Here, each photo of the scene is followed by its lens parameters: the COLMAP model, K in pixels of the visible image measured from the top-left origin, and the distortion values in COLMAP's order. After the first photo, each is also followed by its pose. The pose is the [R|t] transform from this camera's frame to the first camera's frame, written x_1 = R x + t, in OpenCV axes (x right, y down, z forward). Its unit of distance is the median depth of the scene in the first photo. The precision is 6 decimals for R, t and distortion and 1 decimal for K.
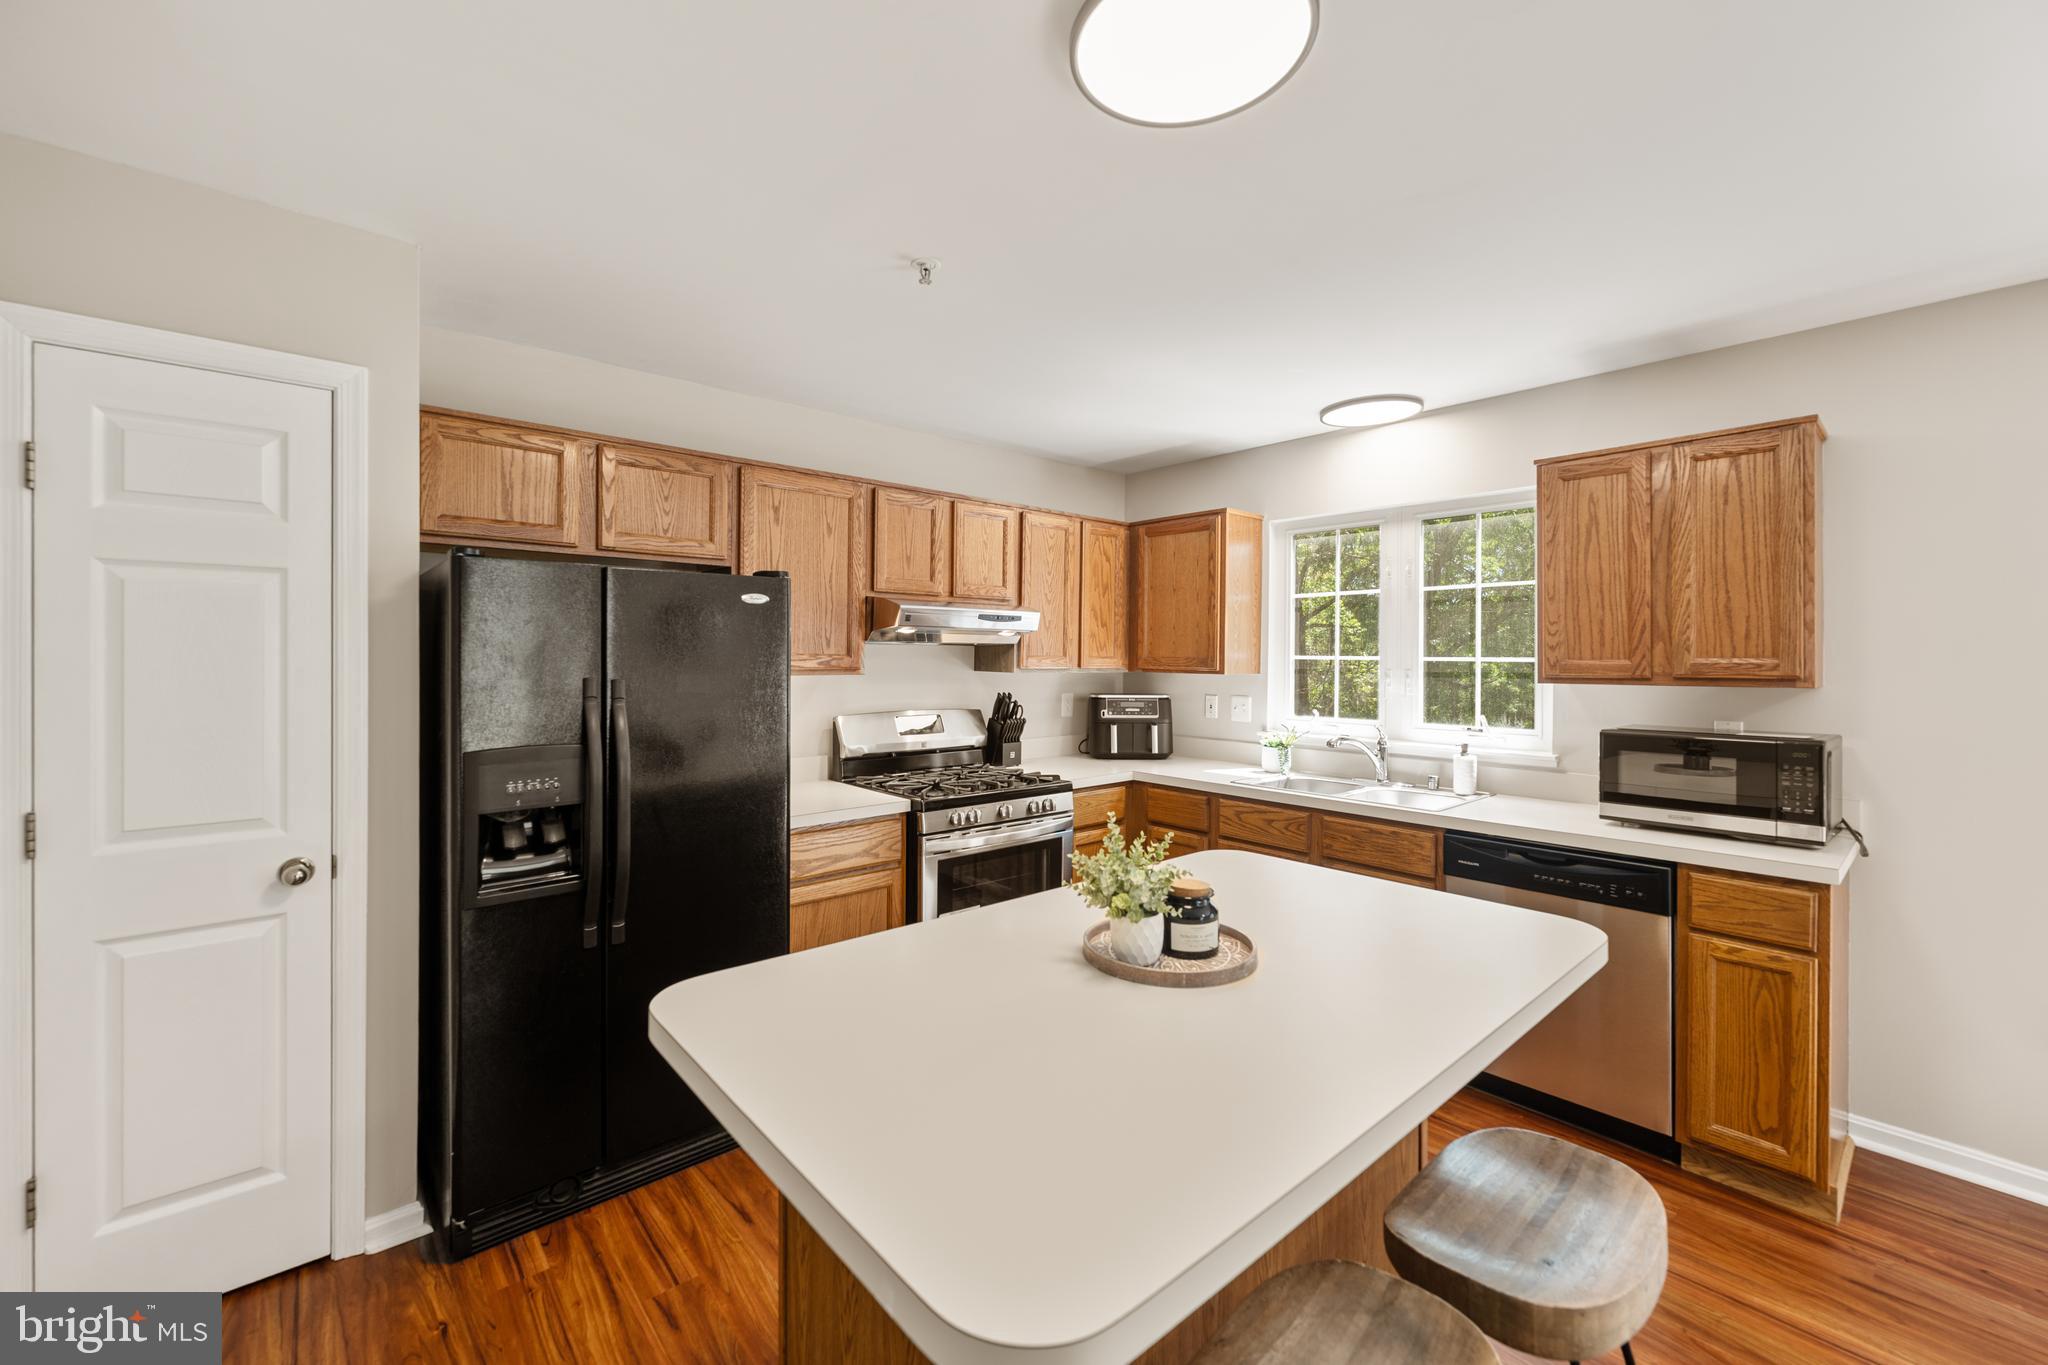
lens RADIAL K [[818.3, 0, 1020.7], [0, 818.3, 656.0], [0, 0, 1]] dist [0.001045, -0.000759]
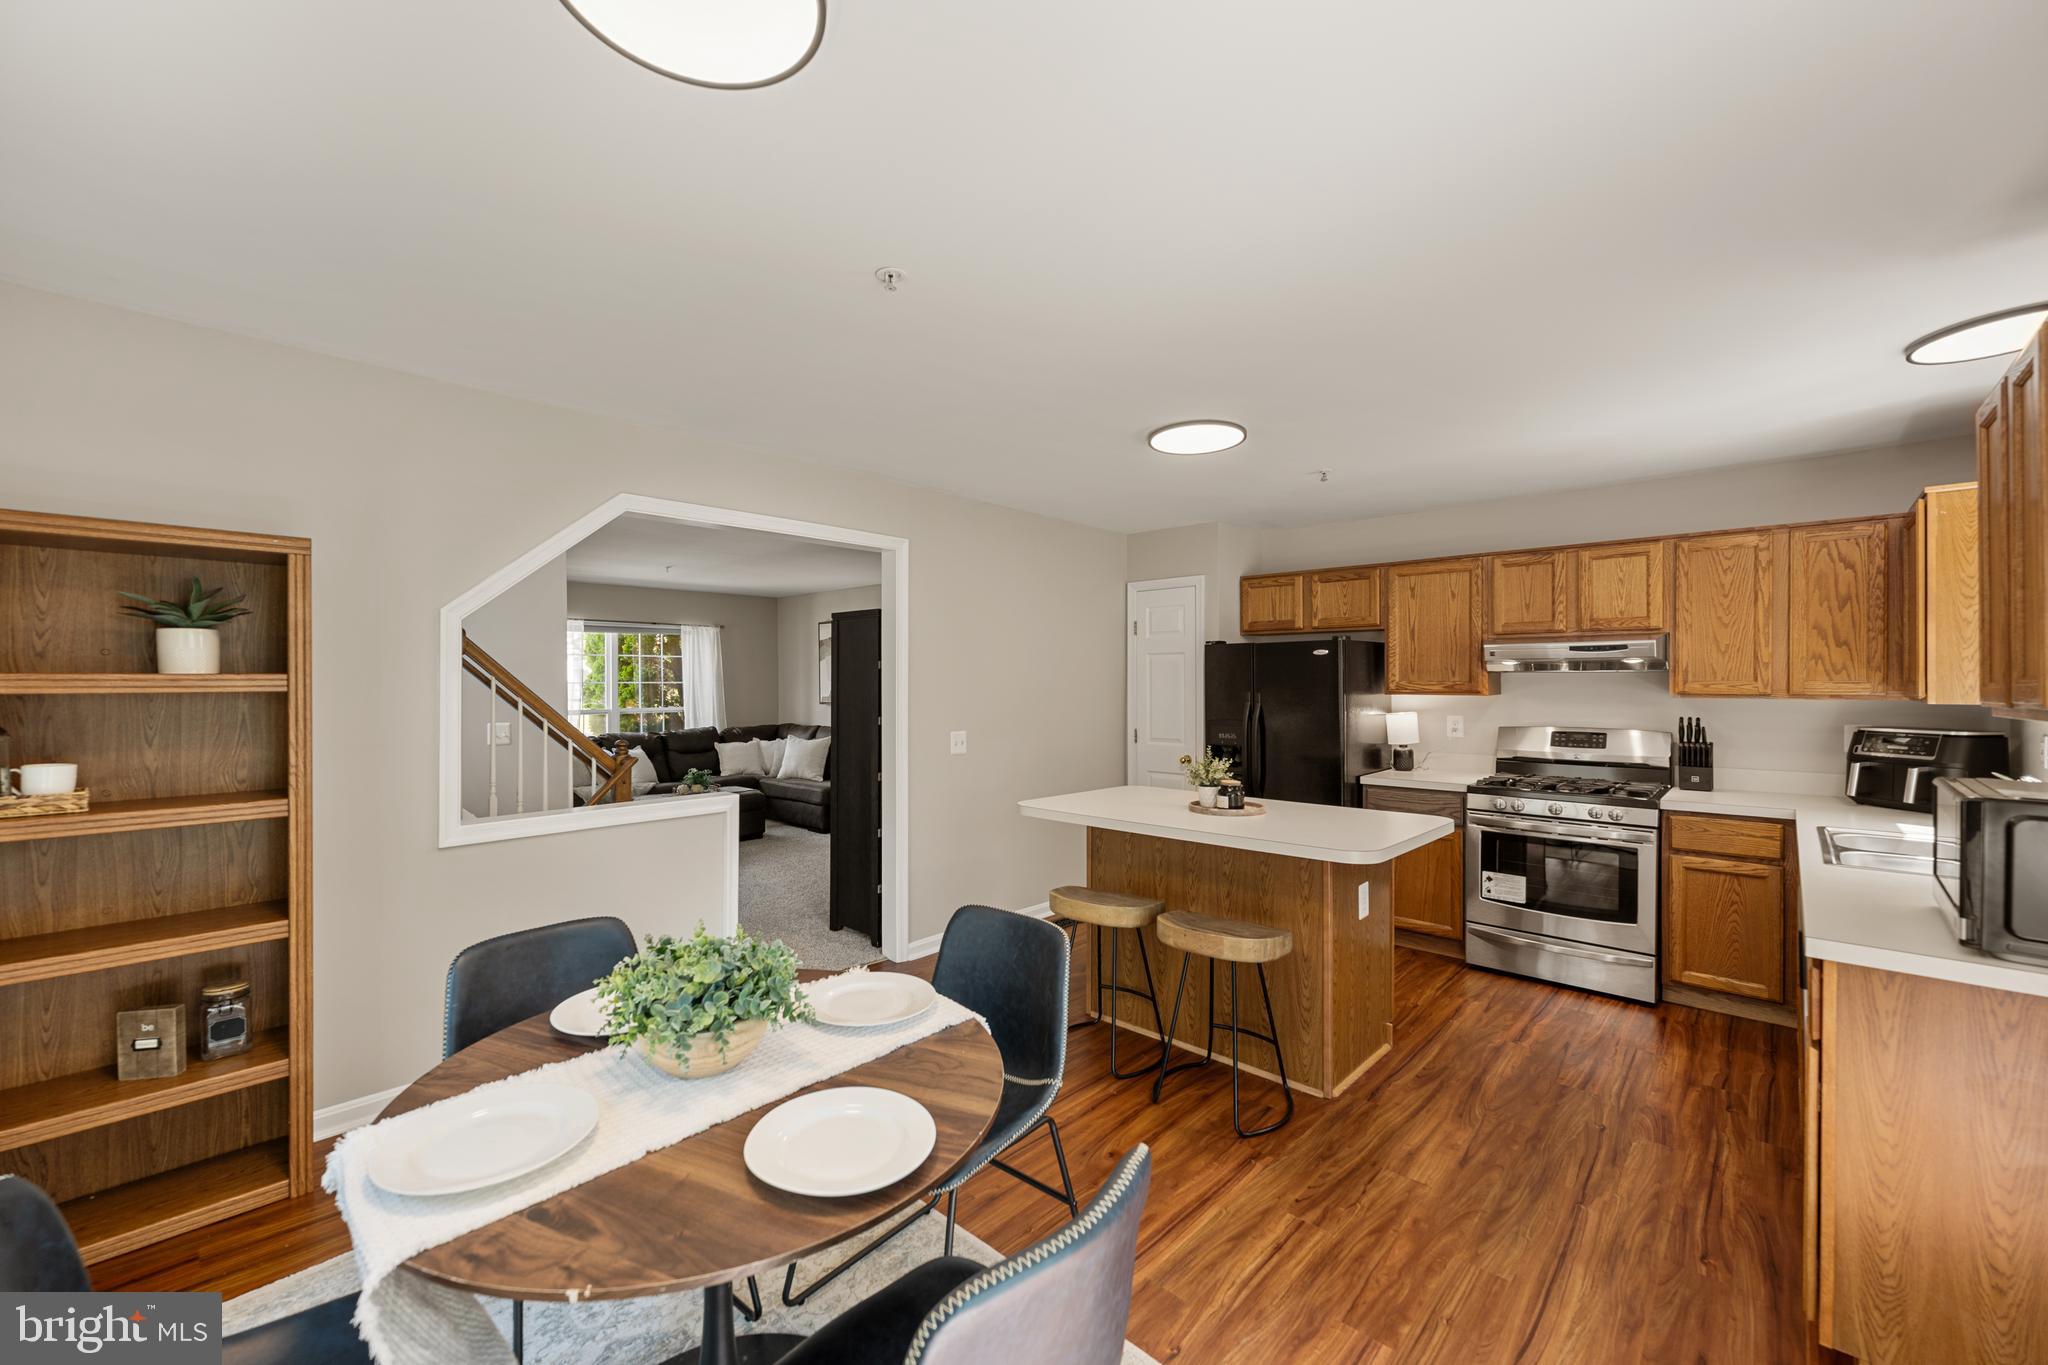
lens RADIAL K [[818.3, 0, 1020.9], [0, 818.3, 686.2], [0, 0, 1]] dist [0.001045, -0.000759]
pose [[0.103706, 0.000697, -0.994608, 1.245121], [0.002583, 0.999996, 0.000970, 0.003436], [0.994605, -0.002670, 0.103704, 0.094610]]
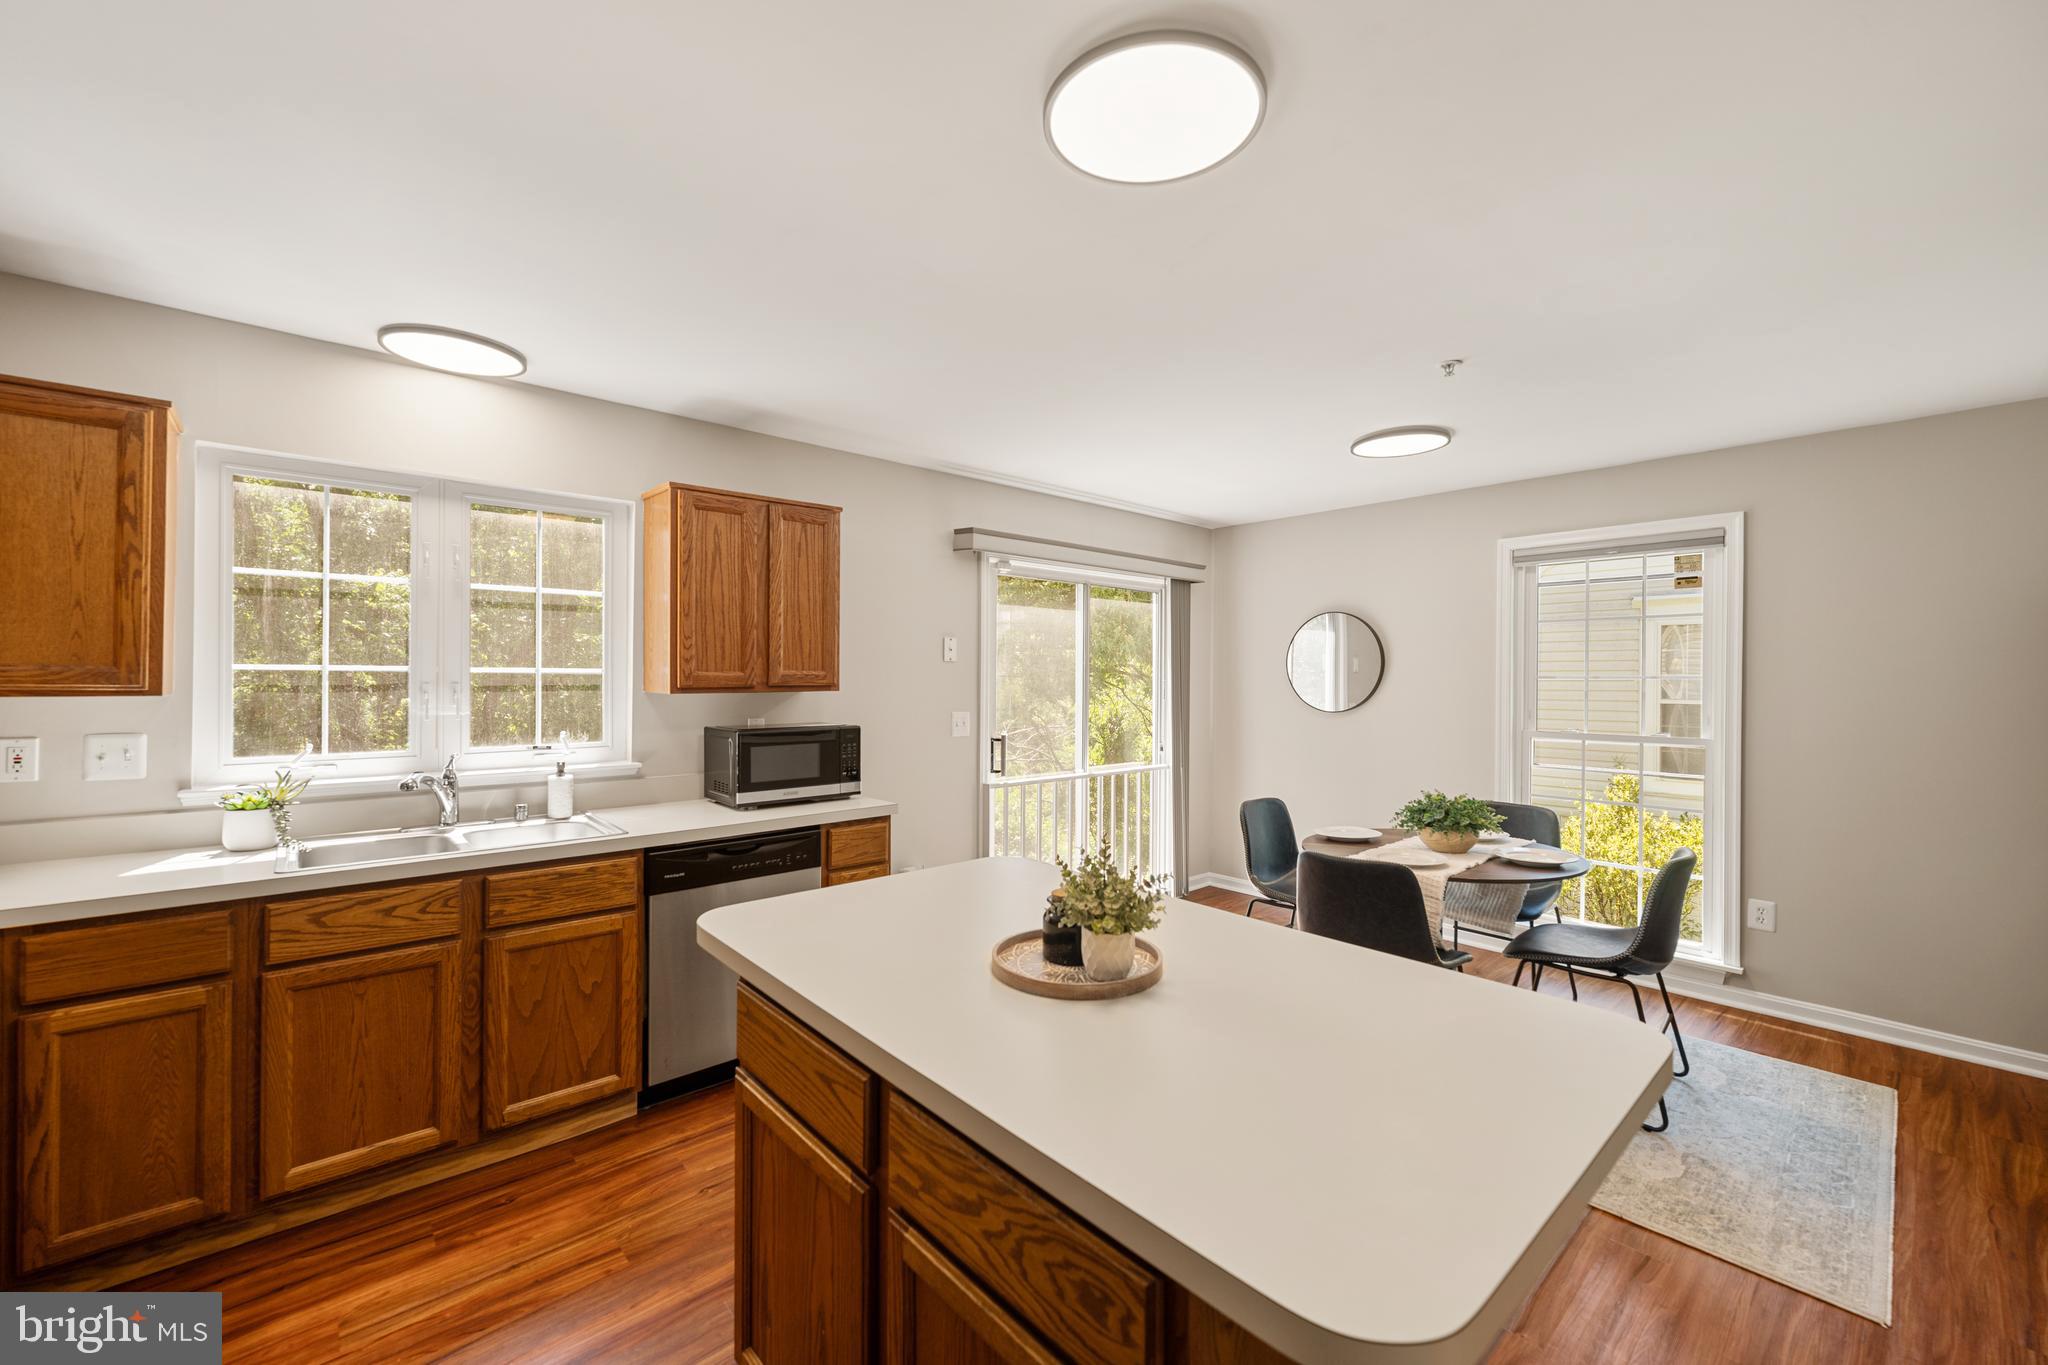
lens RADIAL K [[818.3, 0, 1016.6], [0, 818.3, 677.4], [0, 0, 1]] dist [0.001045, -0.000759]
pose [[-0.001198, -0.008178, 0.999966, -0.424202], [-0.009086, 0.999925, 0.008167, -0.000593], [-0.999958, -0.009076, -0.001272, 0.554910]]
